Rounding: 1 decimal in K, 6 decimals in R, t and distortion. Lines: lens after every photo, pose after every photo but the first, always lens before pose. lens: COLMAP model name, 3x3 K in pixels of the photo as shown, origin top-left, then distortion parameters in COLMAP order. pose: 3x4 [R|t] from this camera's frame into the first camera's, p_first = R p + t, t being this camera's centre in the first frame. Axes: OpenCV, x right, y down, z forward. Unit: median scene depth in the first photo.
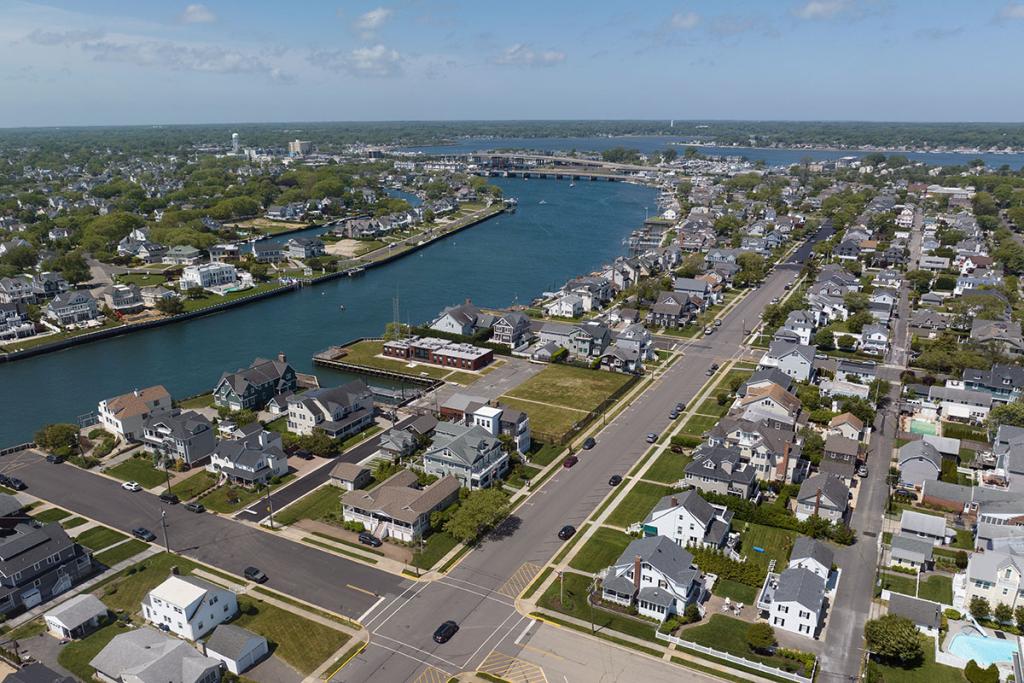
lens RADIAL K [[775.6, 0, 479.1], [0, 775.6, 386.4], [0, 0, 1]] dist [-0.040382, -0.001958]
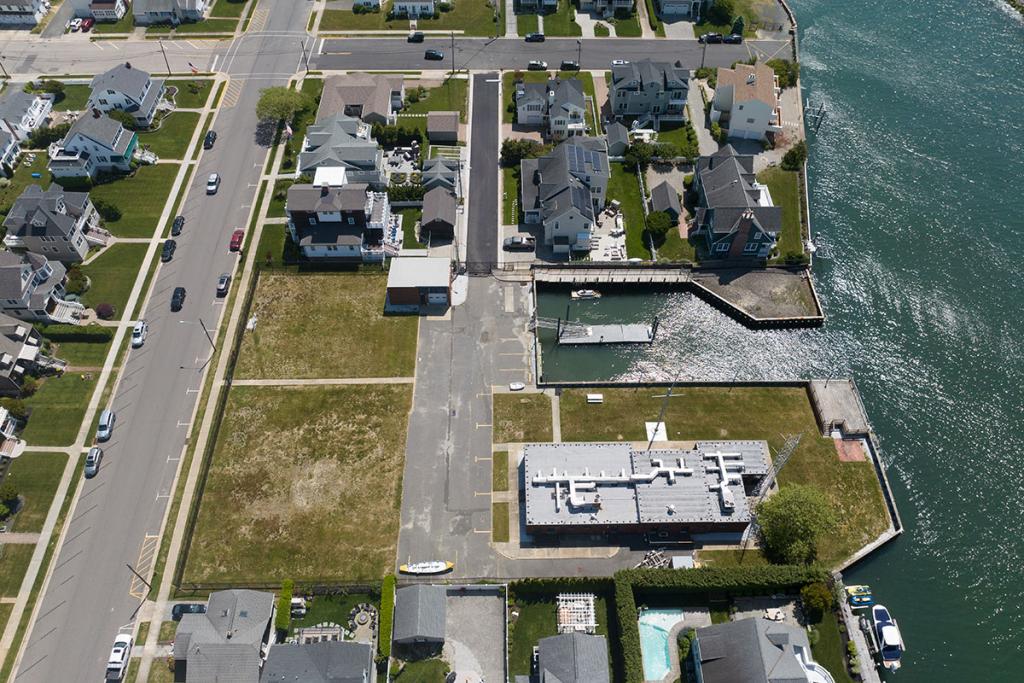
lens RADIAL K [[729.1, 0, 511.2], [0, 729.1, 354.0], [0, 0, 1]] dist [-0.062395, 0.040658]
pose [[-0.860018, 0.410514, -0.303063, 0.099049], [-0.171569, 0.326712, 0.929421, -0.410823], [0.480555, 0.851315, -0.210547, 0.925314]]
